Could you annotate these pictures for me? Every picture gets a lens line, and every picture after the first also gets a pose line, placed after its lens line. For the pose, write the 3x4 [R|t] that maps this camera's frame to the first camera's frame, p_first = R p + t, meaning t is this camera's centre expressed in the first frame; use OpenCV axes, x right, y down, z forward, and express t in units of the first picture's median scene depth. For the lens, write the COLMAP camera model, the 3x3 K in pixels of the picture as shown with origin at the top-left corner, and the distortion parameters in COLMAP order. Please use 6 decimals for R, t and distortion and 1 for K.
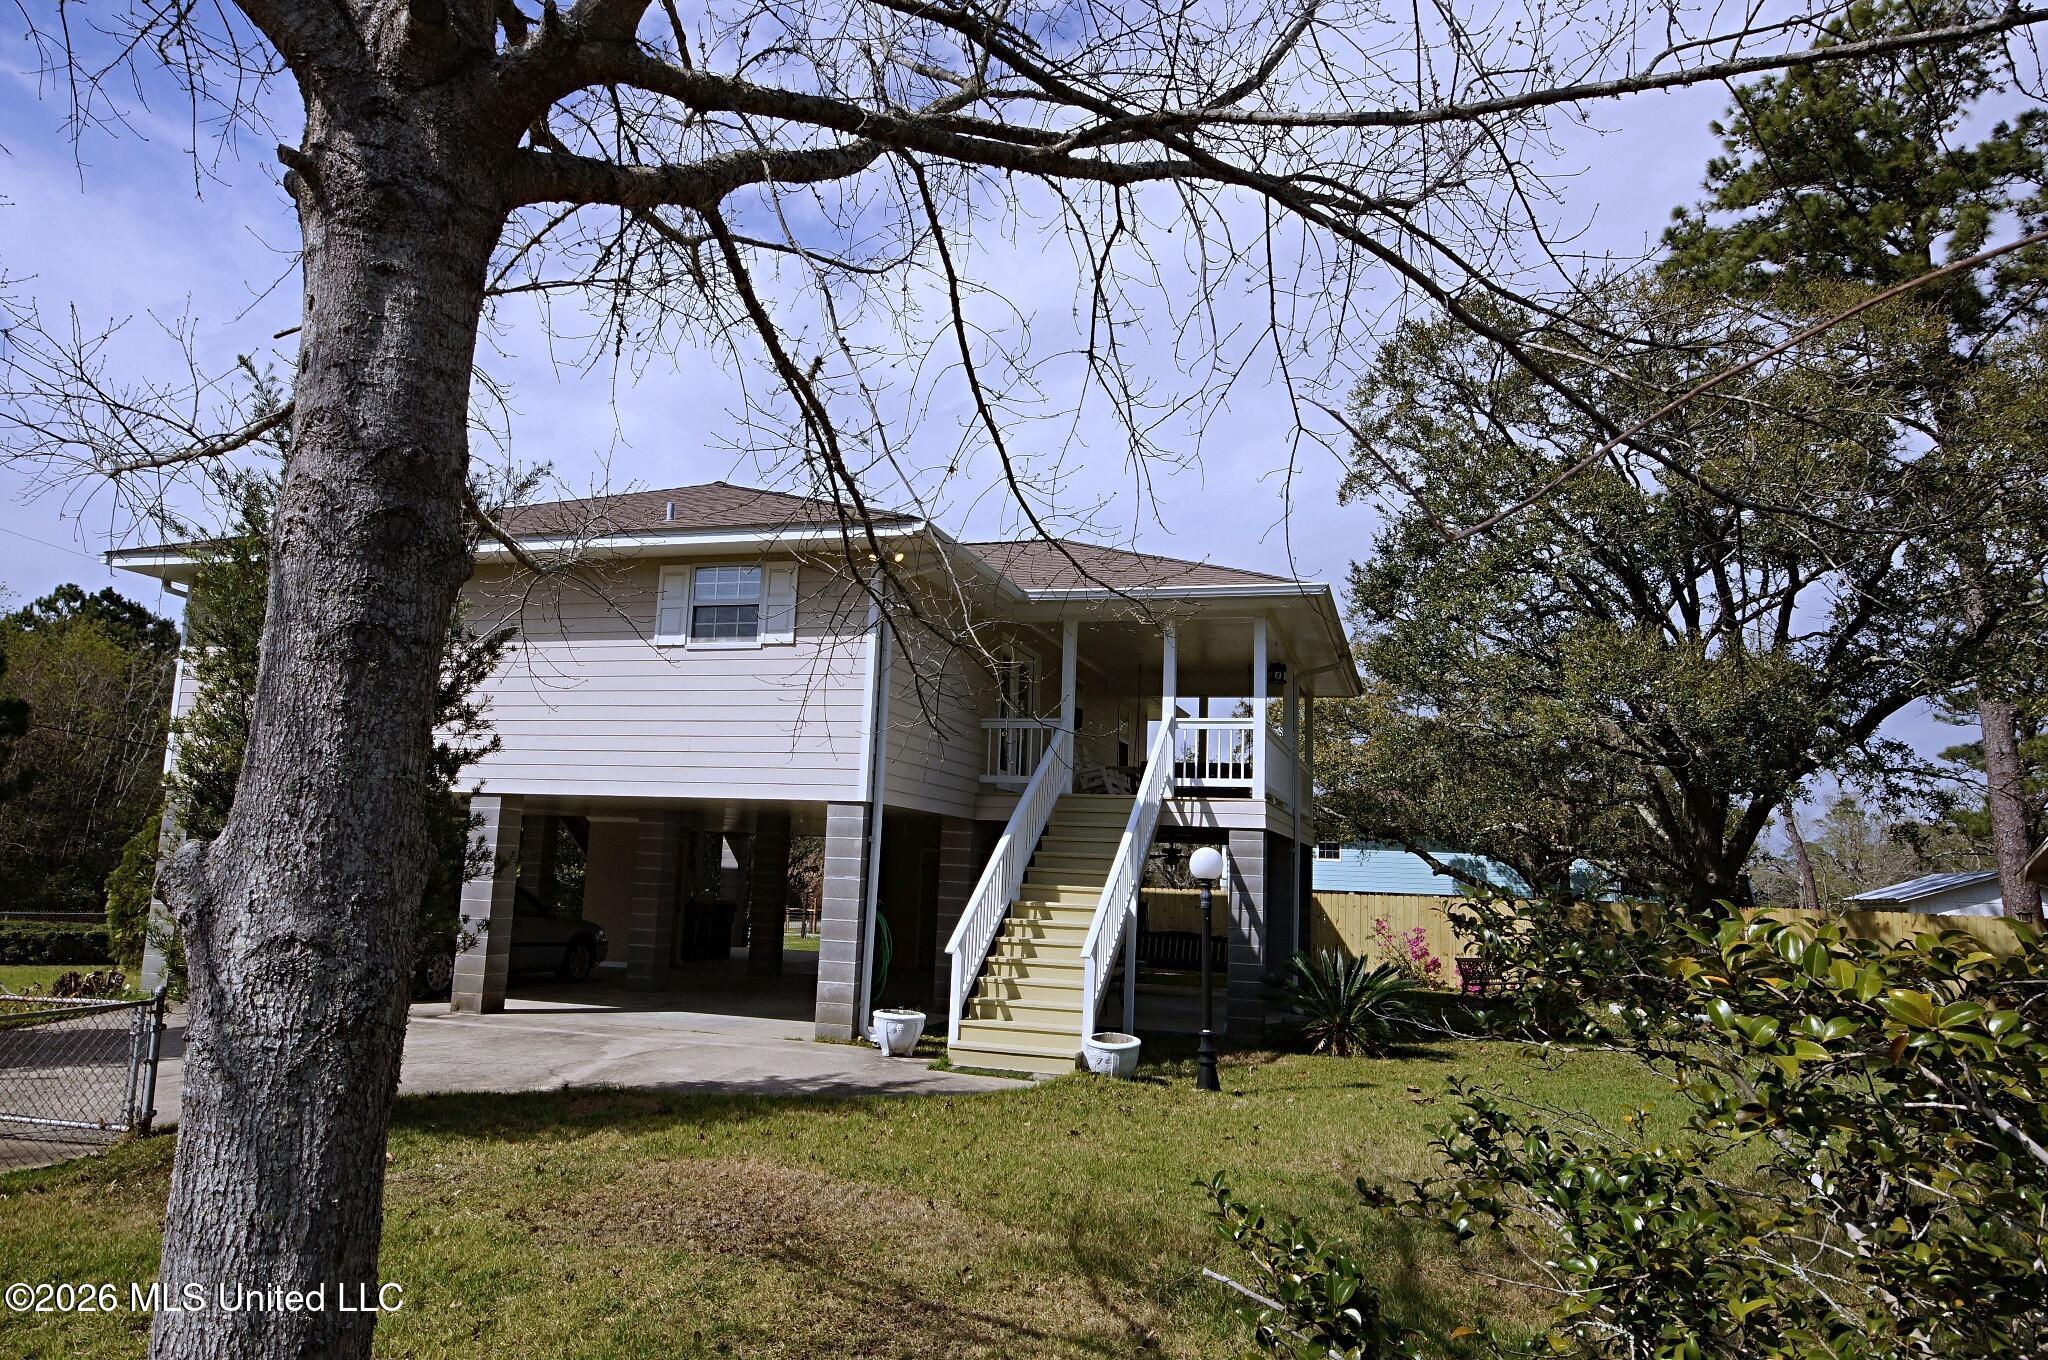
lens RADIAL K [[1337.3, 0, 1018.8], [0, 1337.3, 673.5], [0, 0, 1]] dist [0.020328, -0.000485]
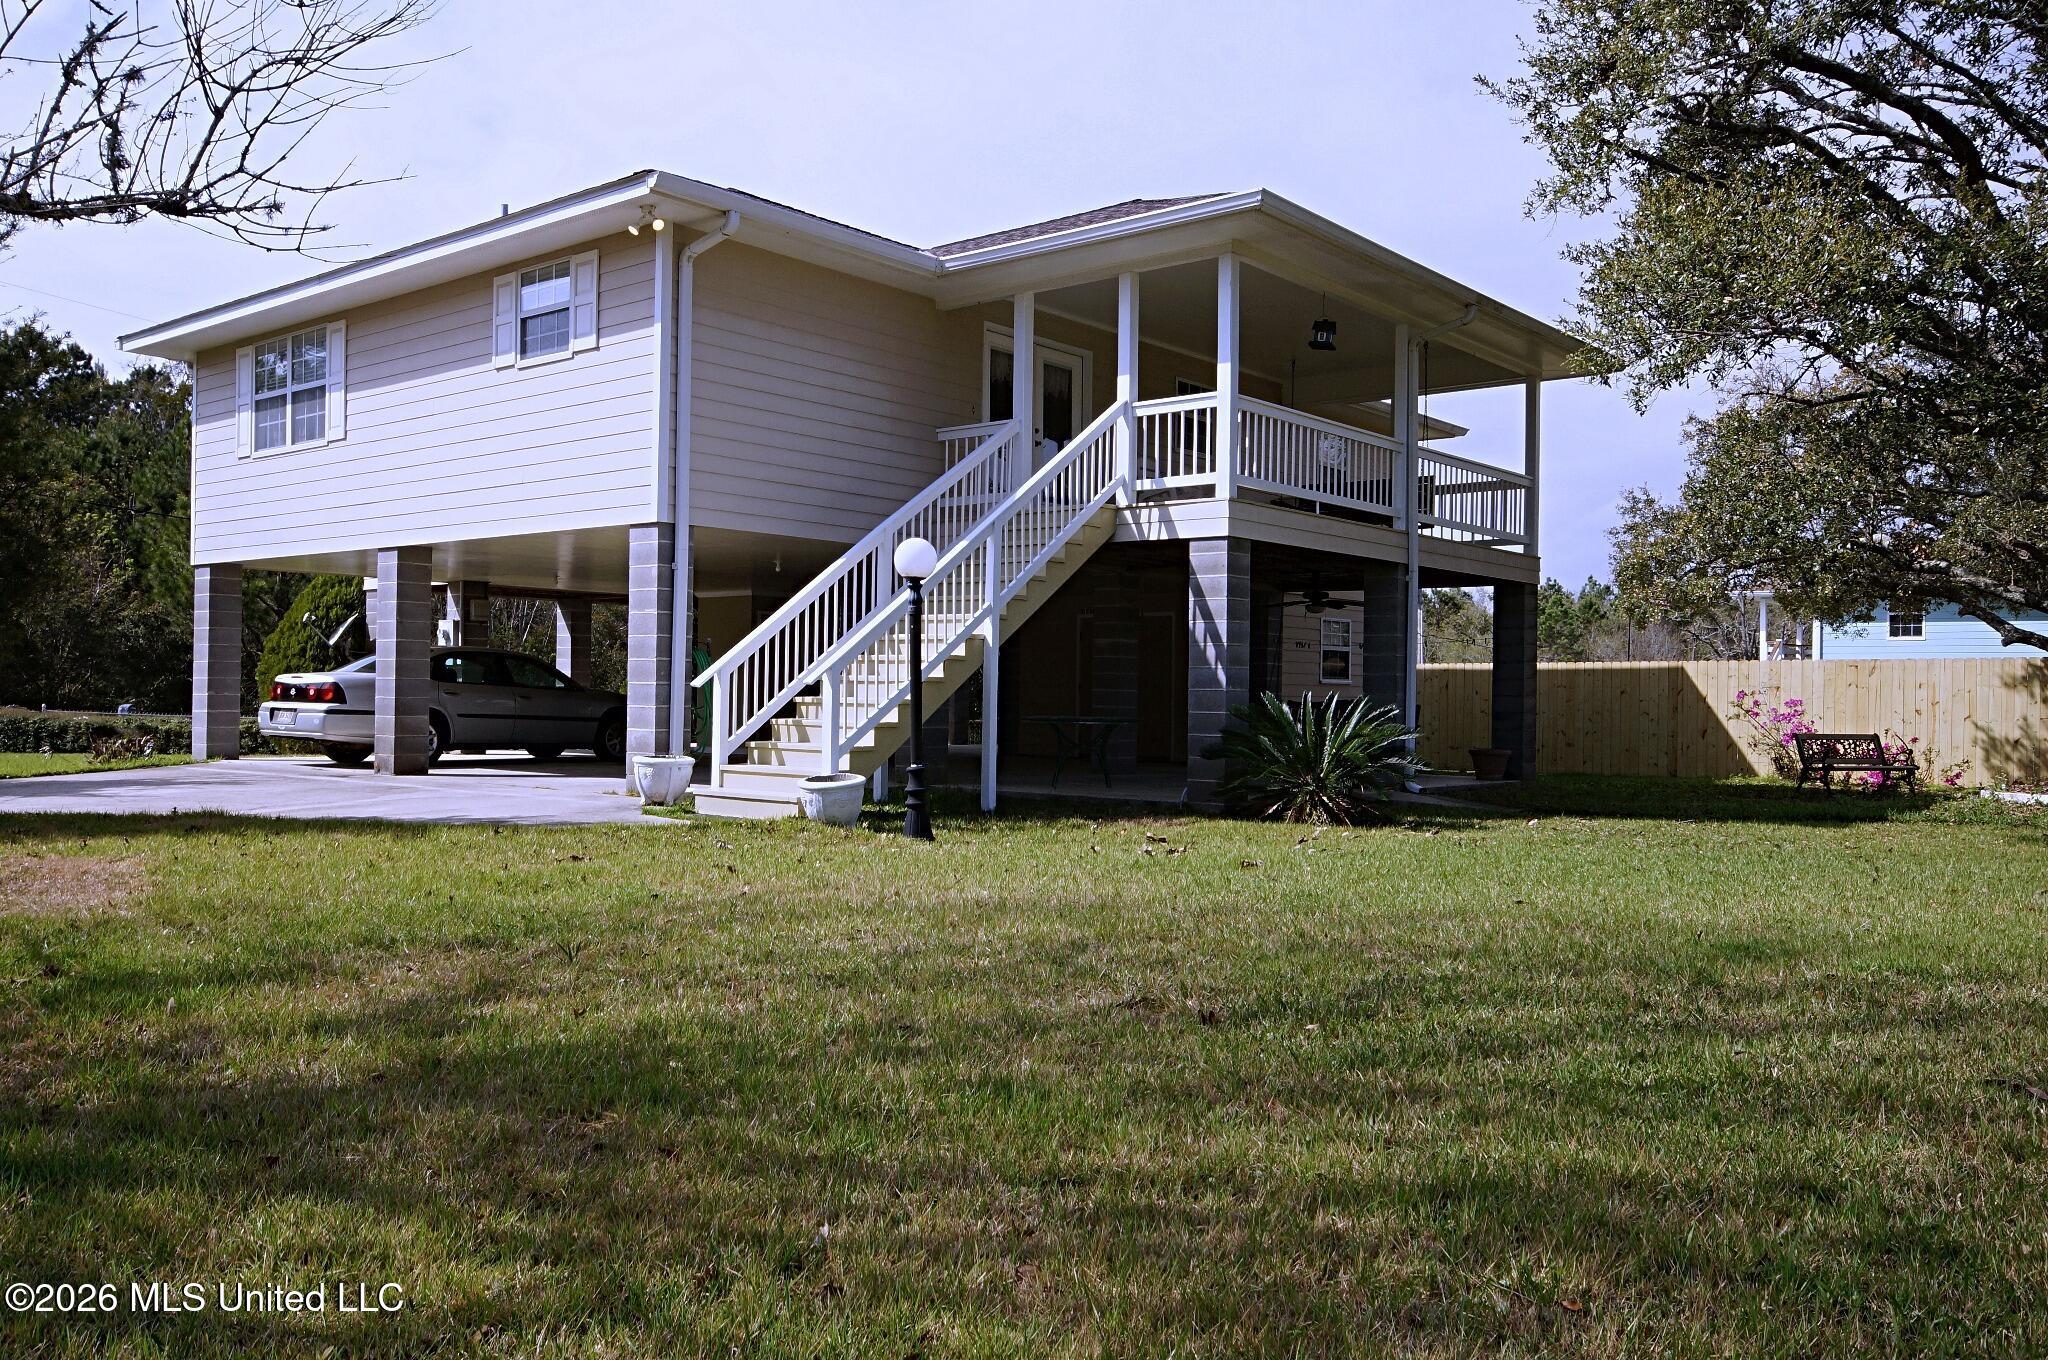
lens RADIAL K [[1610.1, 0, 1024.0], [0, 1610.1, 680.0], [0, 0, 1]] dist [-0.000717, -0.001706]
pose [[0.922666, -0.031397, -0.384321, 0.475862], [0.081315, 0.990109, 0.114333, 0.093509], [0.376930, -0.136742, 0.916093, 0.126415]]
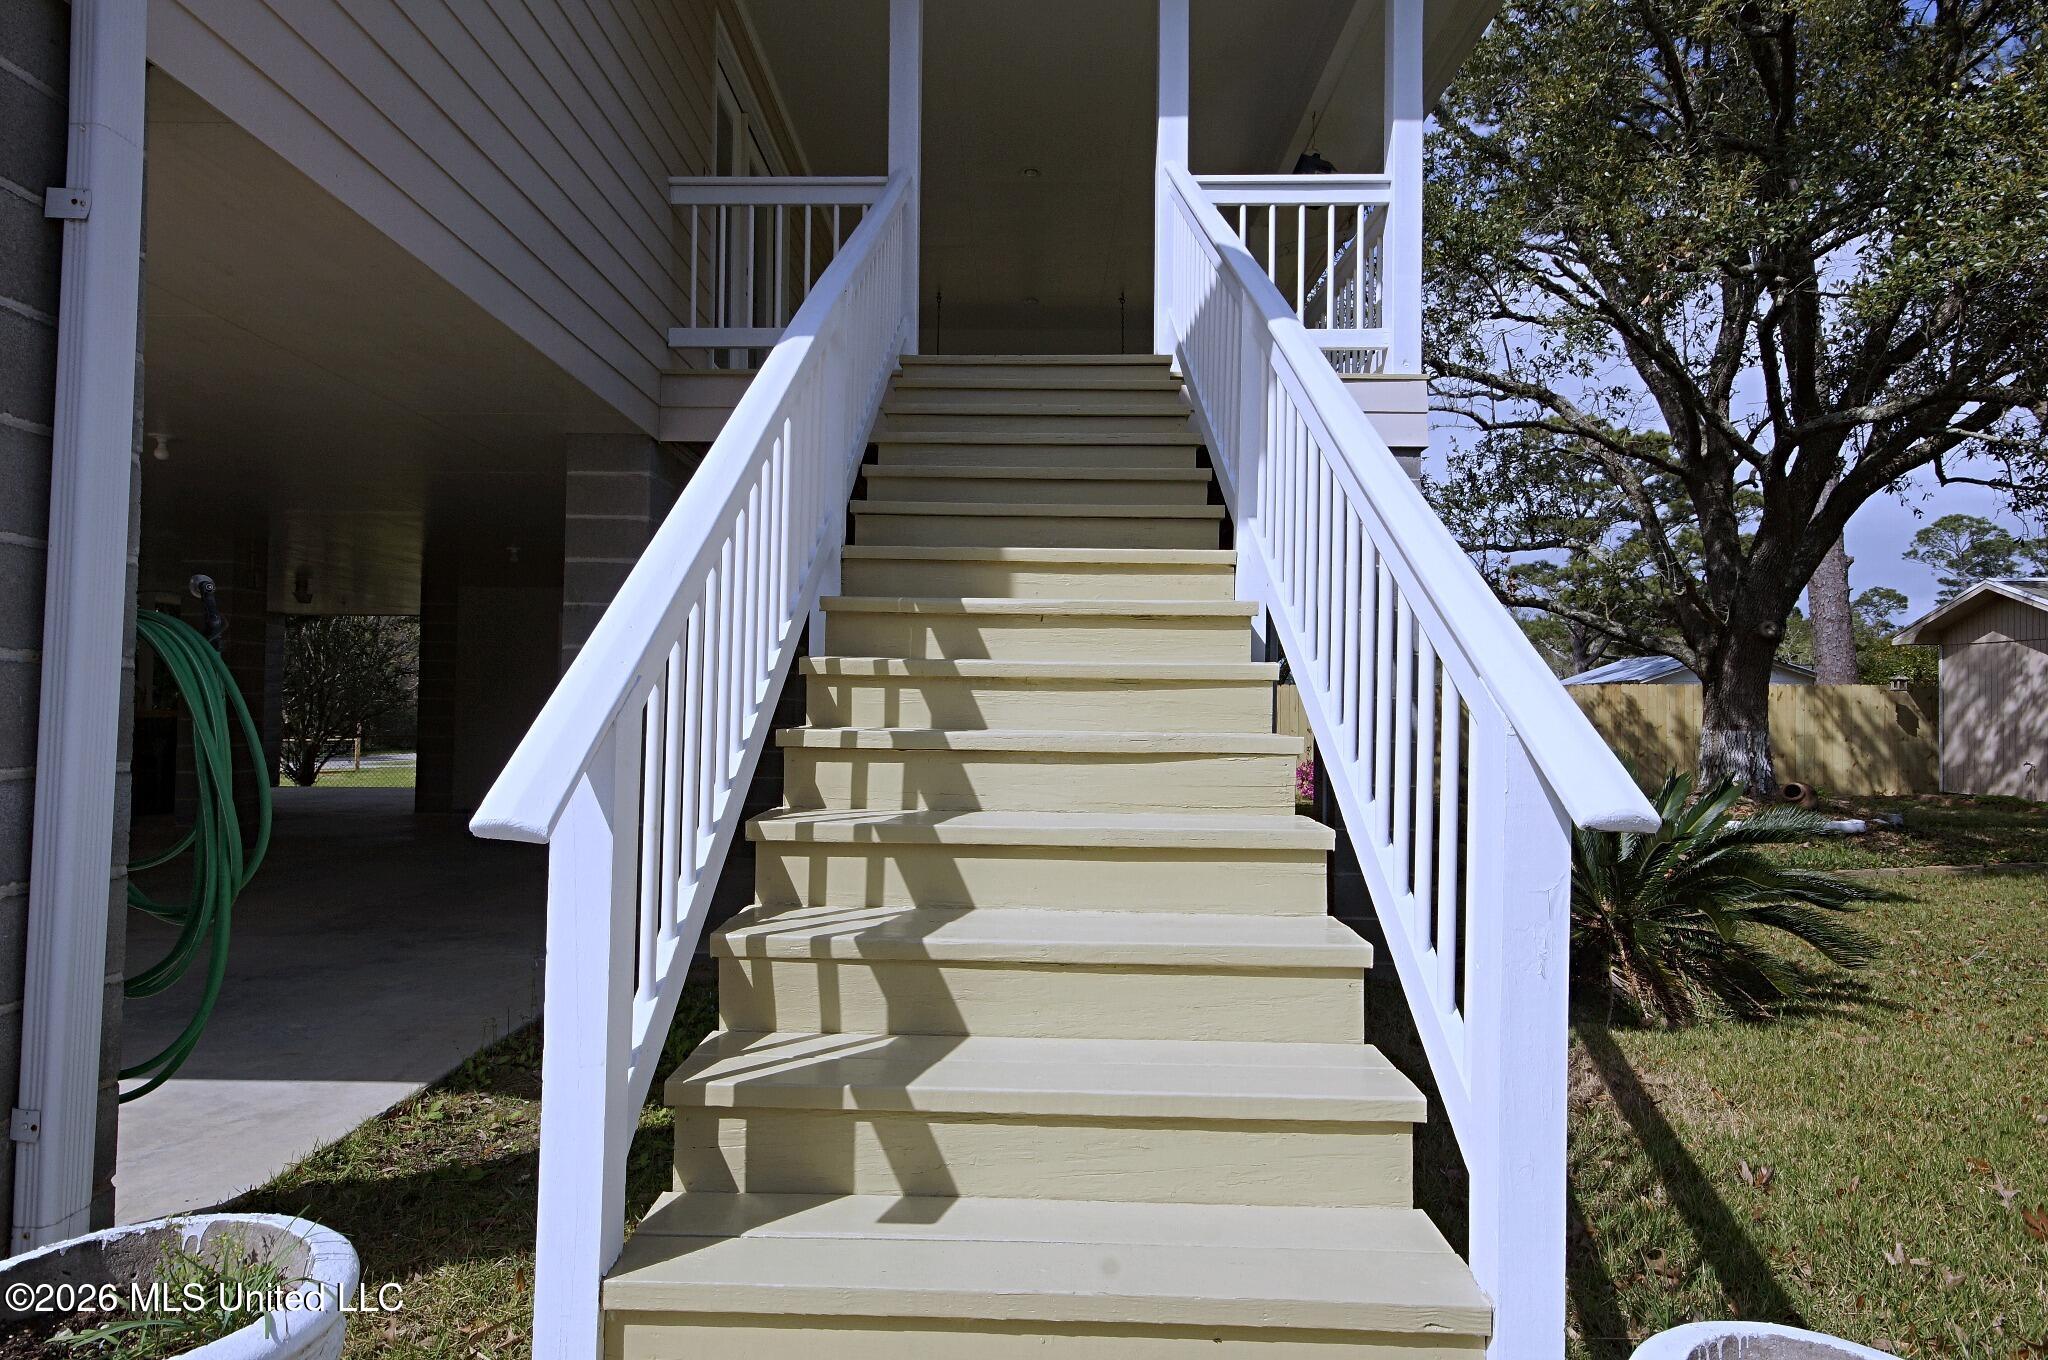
lens RADIAL K [[1079.3, 0, 1019.8], [0, 1079.3, 685.7], [0, 0, 1]] dist [0.009926, 0.000324]
pose [[0.955165, -0.016442, 0.295618, -0.031658], [-0.024856, 0.990479, 0.135401, 0.159722], [-0.295030, -0.136678, 0.945662, 0.794916]]
